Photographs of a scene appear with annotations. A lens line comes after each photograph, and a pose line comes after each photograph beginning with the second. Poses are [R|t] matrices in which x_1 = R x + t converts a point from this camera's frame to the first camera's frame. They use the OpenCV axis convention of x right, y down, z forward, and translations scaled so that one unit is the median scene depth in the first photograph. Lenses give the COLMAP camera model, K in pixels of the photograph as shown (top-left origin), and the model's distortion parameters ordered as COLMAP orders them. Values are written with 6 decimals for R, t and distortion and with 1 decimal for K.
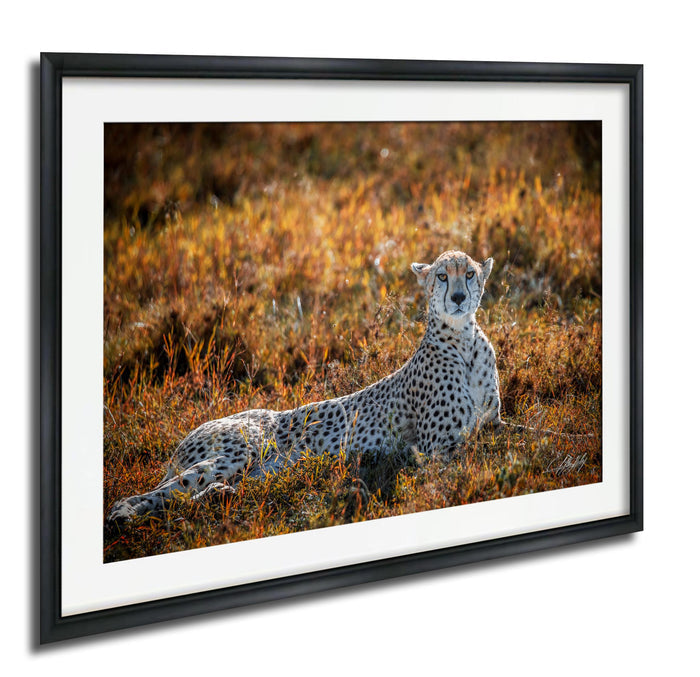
lens RADIAL K [[2295.4, 0, 352.6], [0, 2295.4, 338.1], [0, 0, 1]] dist [0.110074, 0.000000]
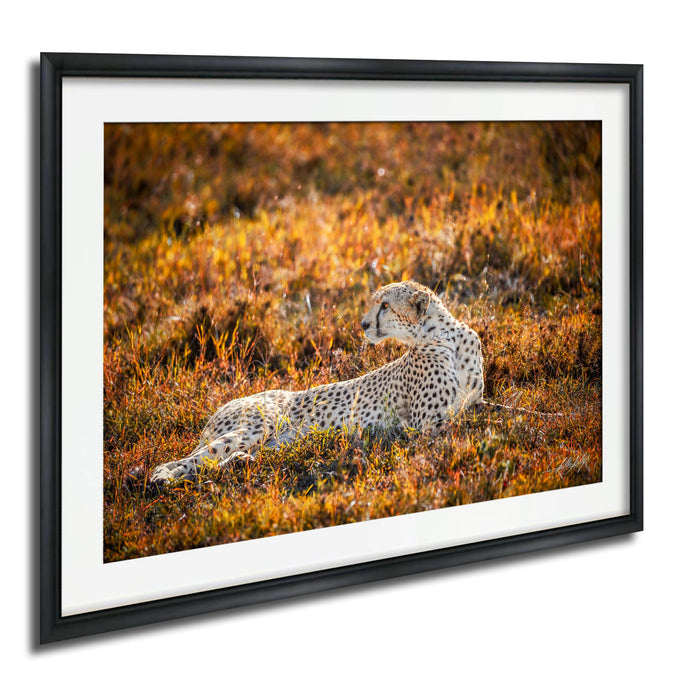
lens RADIAL K [[2295.4, 0, 347.8], [0, 2295.4, 338.9], [0, 0, 1]] dist [0.110074, 0.000000]
pose [[0.999997, -0.001602, -0.001968, -0.000788], [0.001602, 0.999999, 0.000447, 0.004166], [0.001968, -0.000450, 0.999998, -0.173869]]
